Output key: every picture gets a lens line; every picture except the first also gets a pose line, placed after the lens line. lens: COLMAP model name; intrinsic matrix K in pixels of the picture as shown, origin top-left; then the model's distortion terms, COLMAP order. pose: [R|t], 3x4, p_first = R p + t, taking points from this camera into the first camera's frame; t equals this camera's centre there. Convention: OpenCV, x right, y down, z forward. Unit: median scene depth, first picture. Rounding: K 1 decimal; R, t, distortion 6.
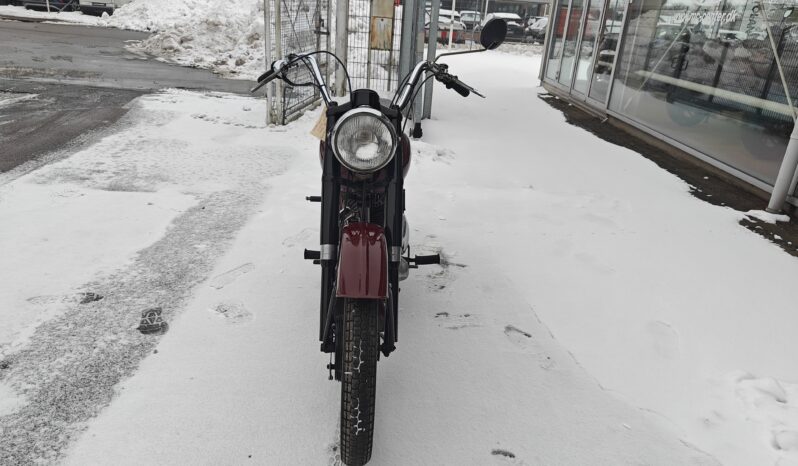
lens RADIAL K [[544.2, 0, 398.4], [0, 544.2, 233.6], [0, 0, 1]] dist [0.007709, -0.000802]
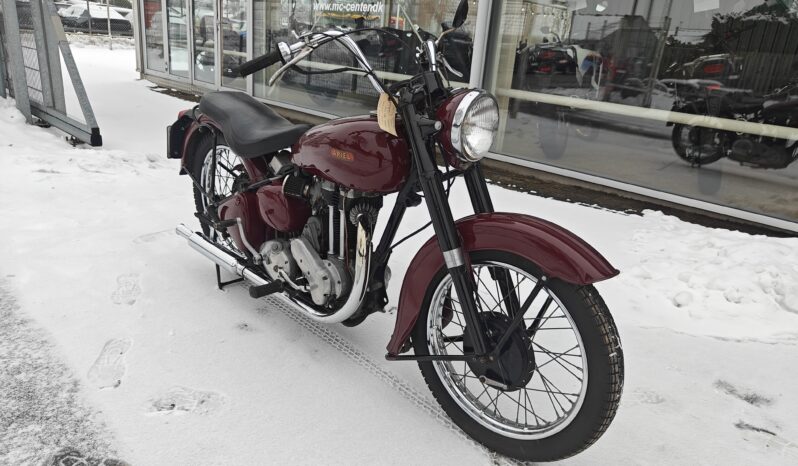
lens RADIAL K [[544.2, 0, 400.6], [0, 544.2, 231.2], [0, 0, 1]] dist [0.007709, -0.000802]
pose [[0.717053, -0.234200, 0.656495, -0.106651], [0.226979, 0.968981, 0.097760, -0.015996], [-0.659026, 0.078911, 0.747969, 0.054907]]
